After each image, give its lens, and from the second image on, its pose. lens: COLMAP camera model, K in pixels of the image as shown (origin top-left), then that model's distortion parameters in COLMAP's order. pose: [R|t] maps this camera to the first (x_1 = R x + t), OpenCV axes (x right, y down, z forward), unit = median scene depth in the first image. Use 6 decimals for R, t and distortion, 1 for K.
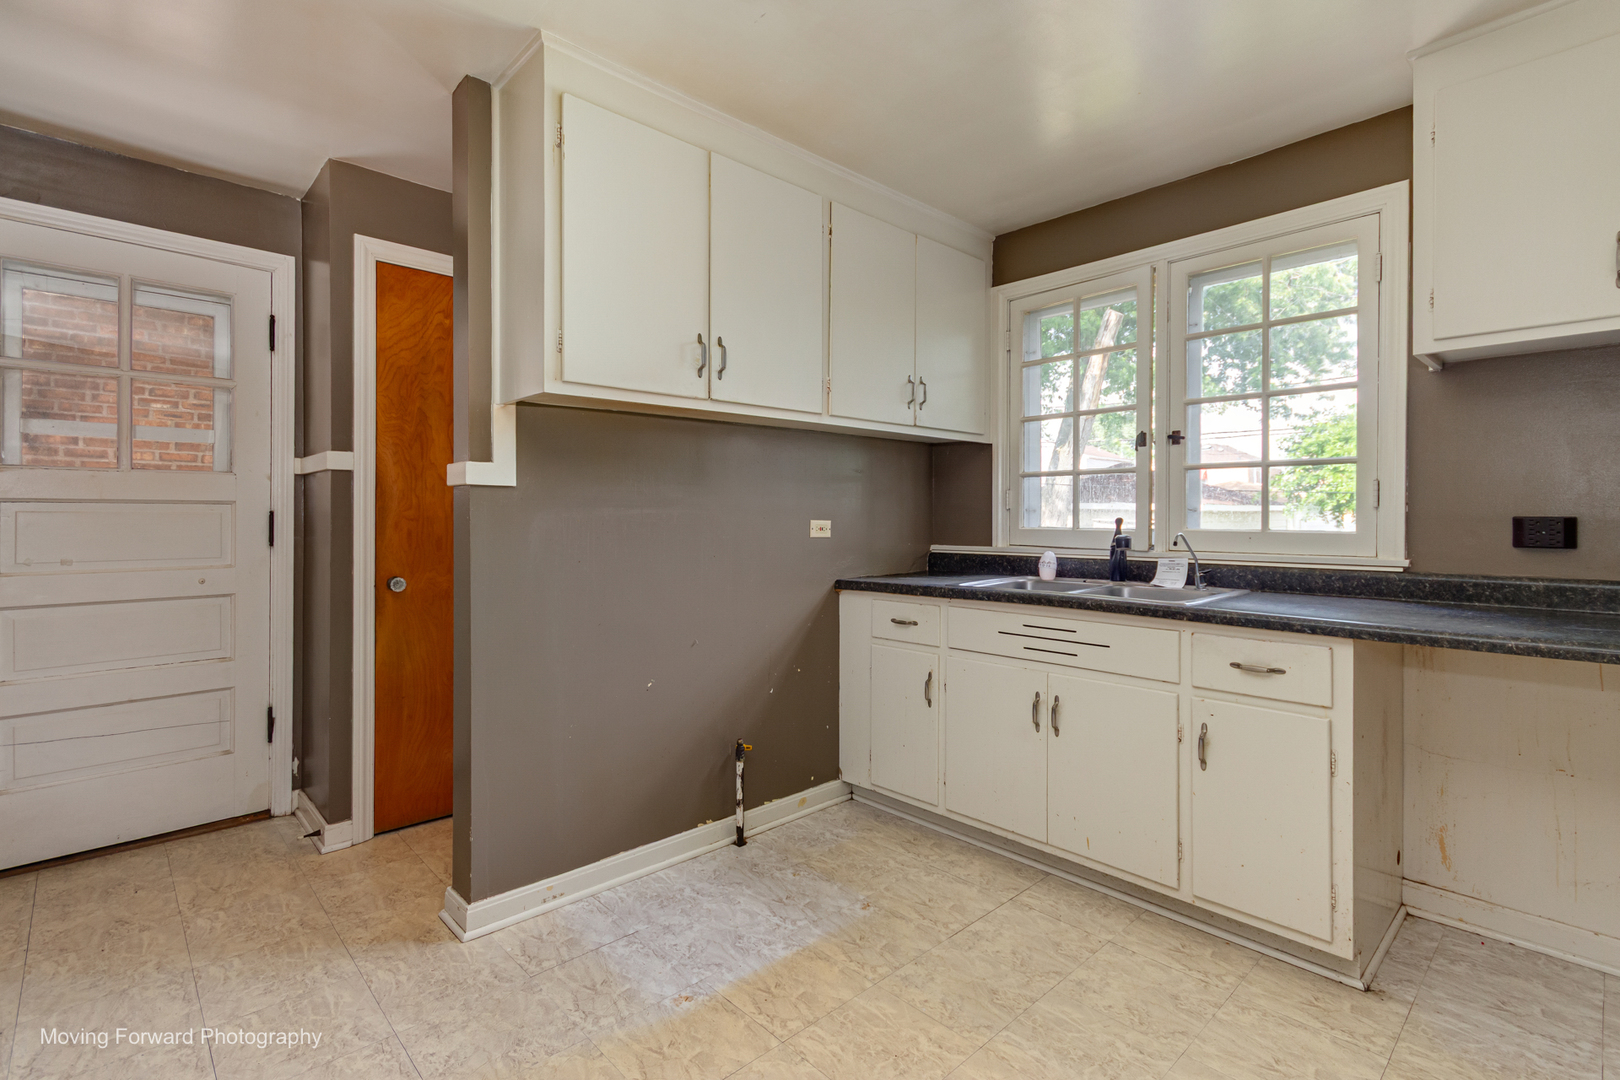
lens RADIAL K [[754.7, 0, 808.3], [0, 754.7, 520.5], [0, 0, 1]] dist [0.006325, 0.000268]
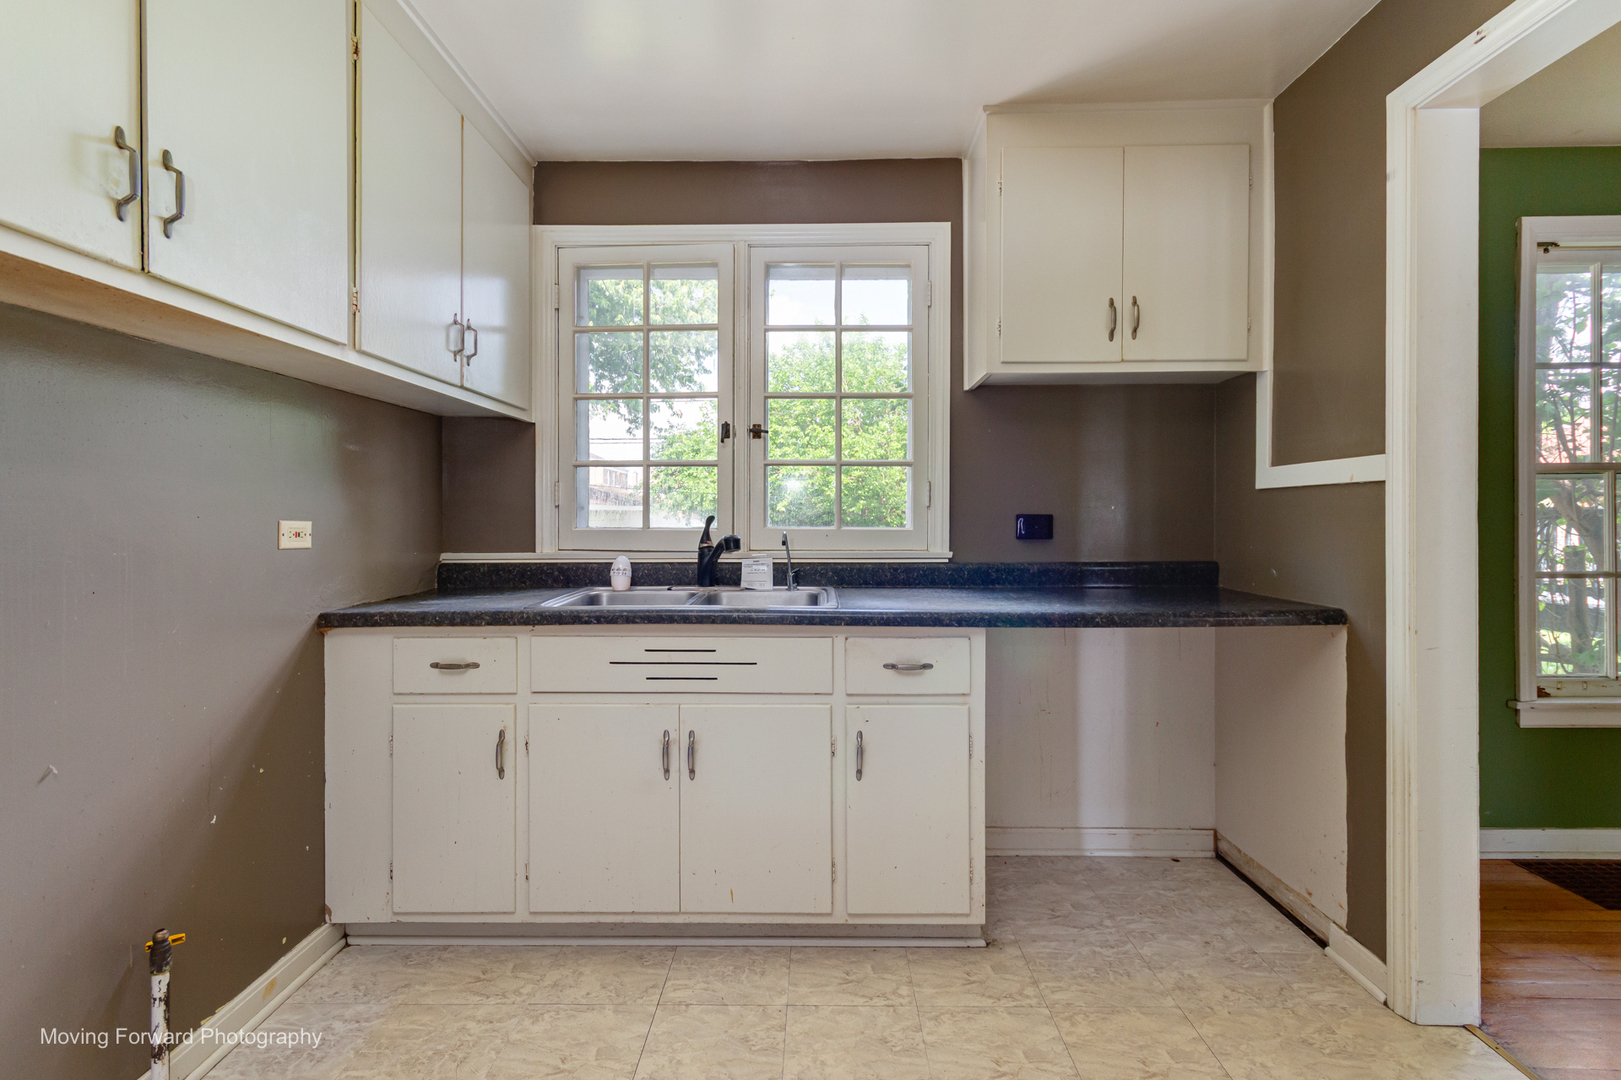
lens RADIAL K [[755.1, 0, 811.4], [0, 755.1, 523.8], [0, 0, 1]] dist [0.006325, 0.000268]
pose [[0.692817, -0.008645, 0.721062, -0.177501], [0.004500, 0.999960, 0.007666, -0.000649], [-0.721099, -0.002067, 0.692828, 0.335324]]
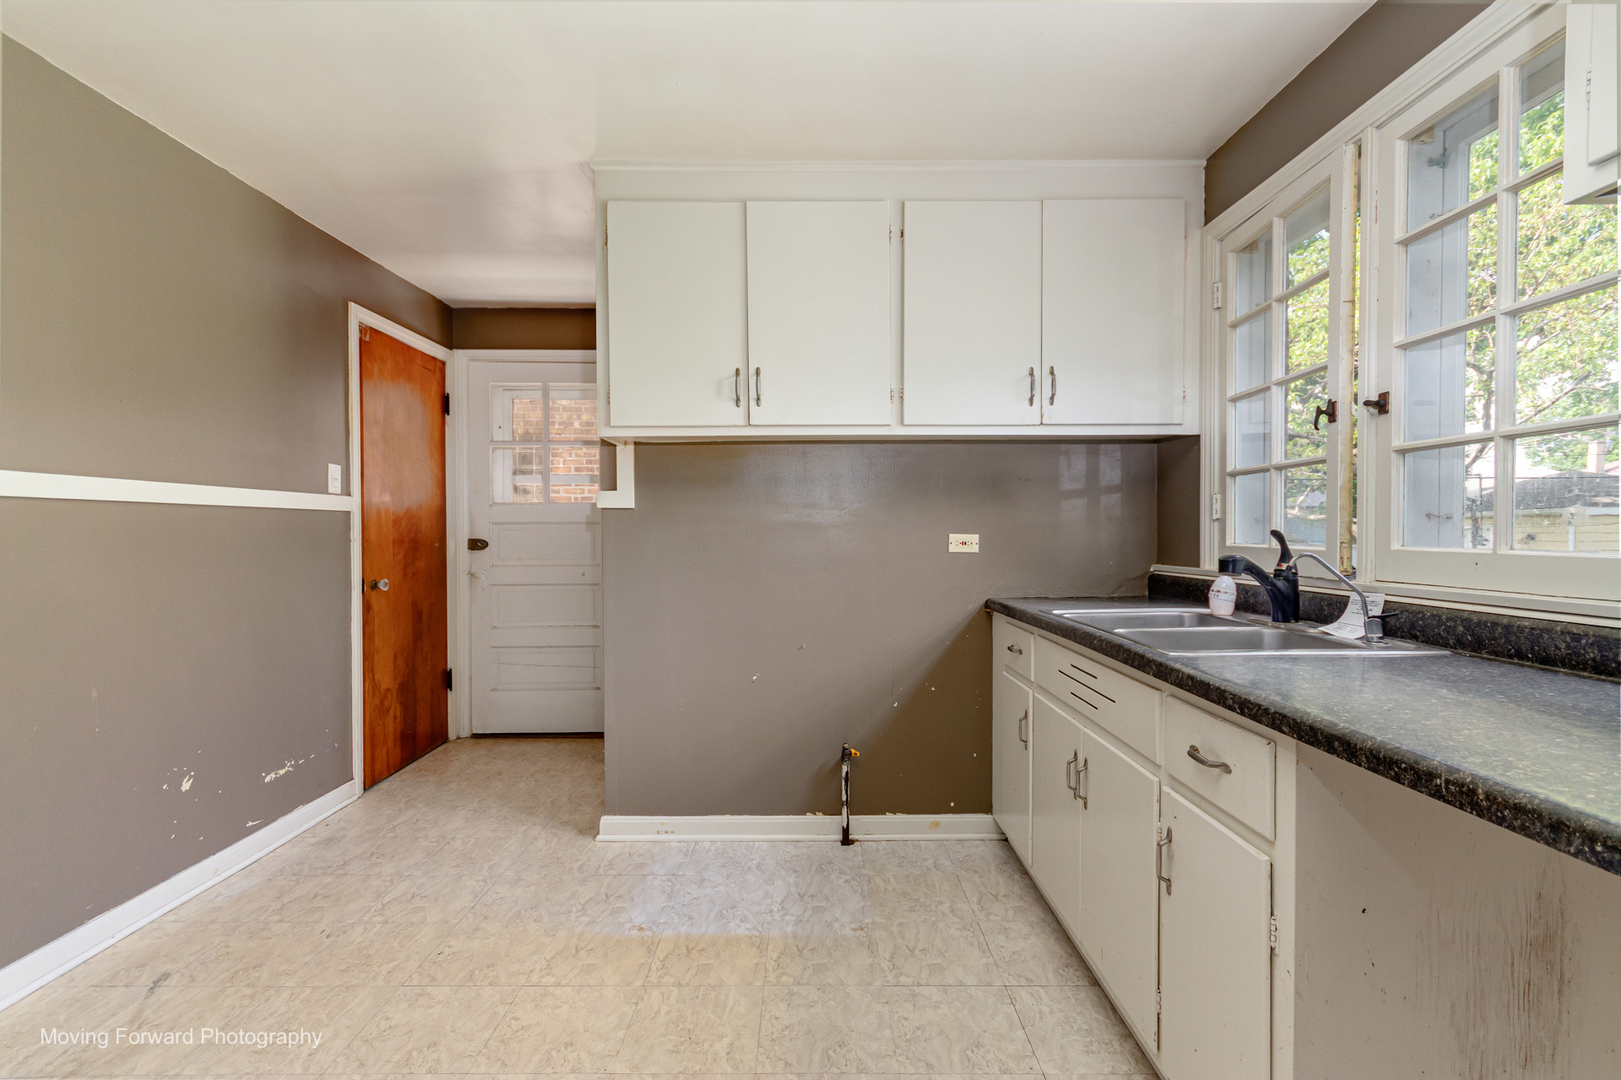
lens RADIAL K [[755.1, 0, 801.1], [0, 755.1, 537.5], [0, 0, 1]] dist [0.006325, 0.000268]
pose [[0.725102, 0.003619, -0.688632, 0.660534], [0.001281, 0.999977, 0.006603, -0.001900], [0.688640, -0.005670, 0.725081, 0.231373]]
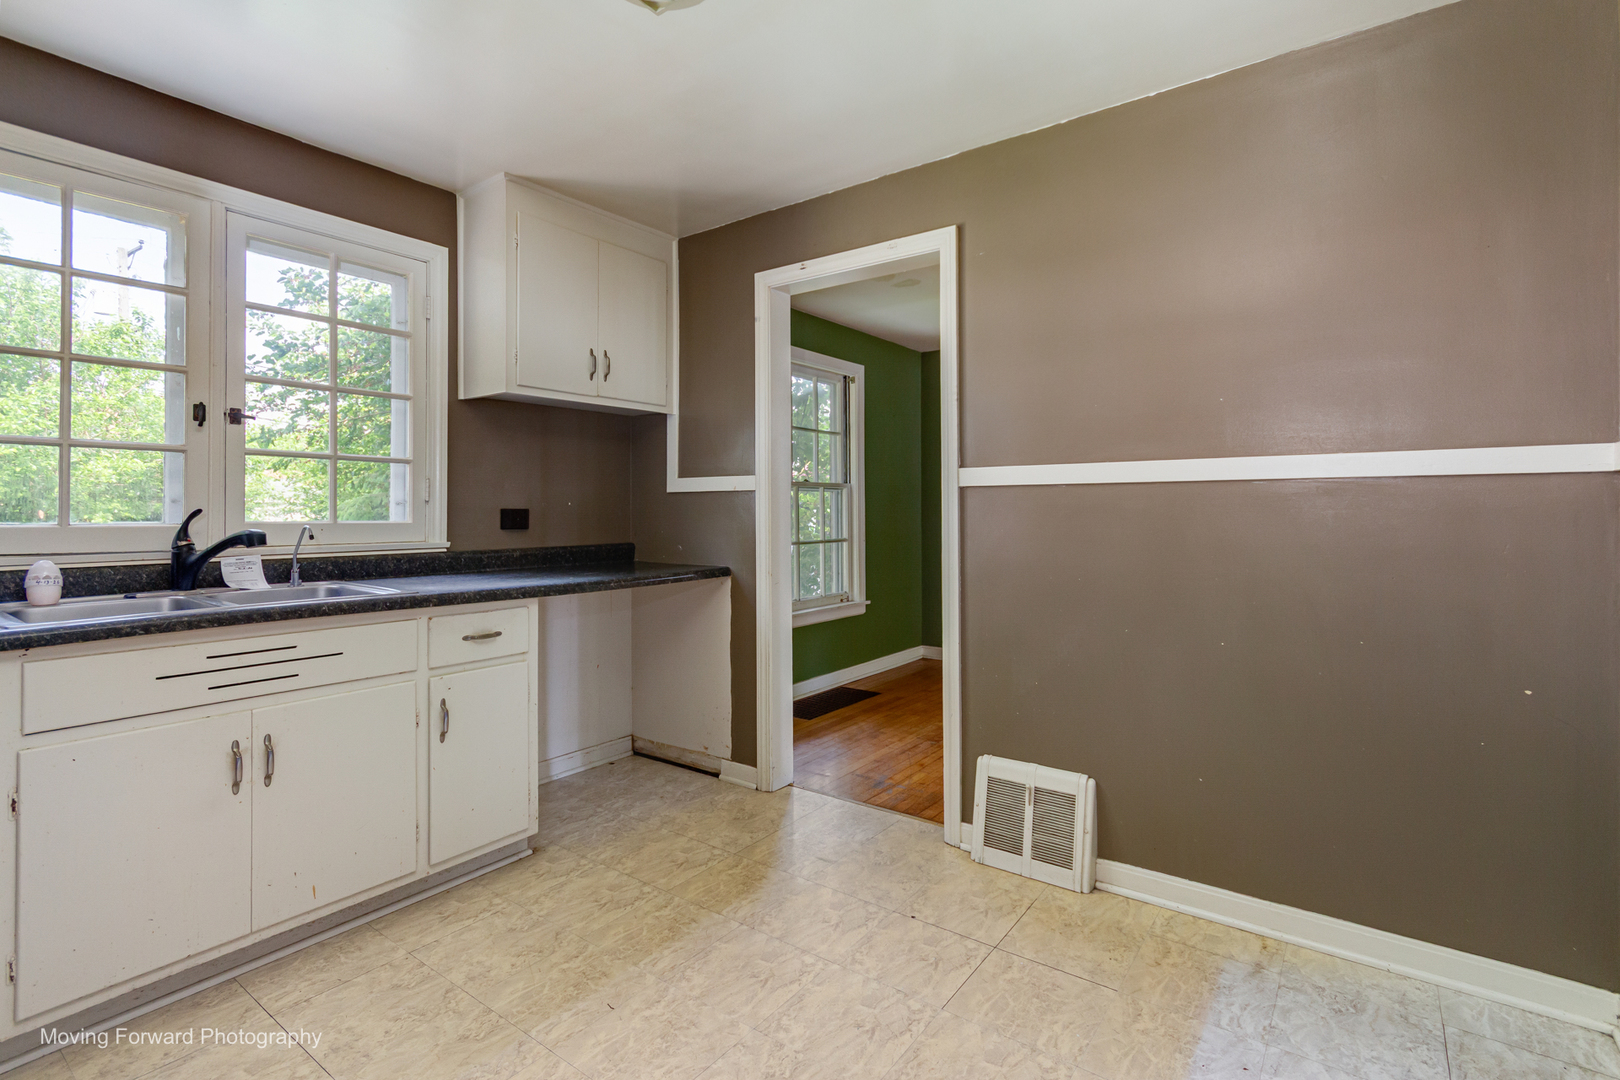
lens RADIAL K [[754.7, 0, 807.3], [0, 754.7, 510.5], [0, 0, 1]] dist [0.006325, 0.000268]
pose [[-0.176320, 0.000938, 0.984332, -0.553873], [0.003779, 0.999993, -0.000276, 0.000682], [-0.984326, 0.003671, -0.176322, 0.590215]]
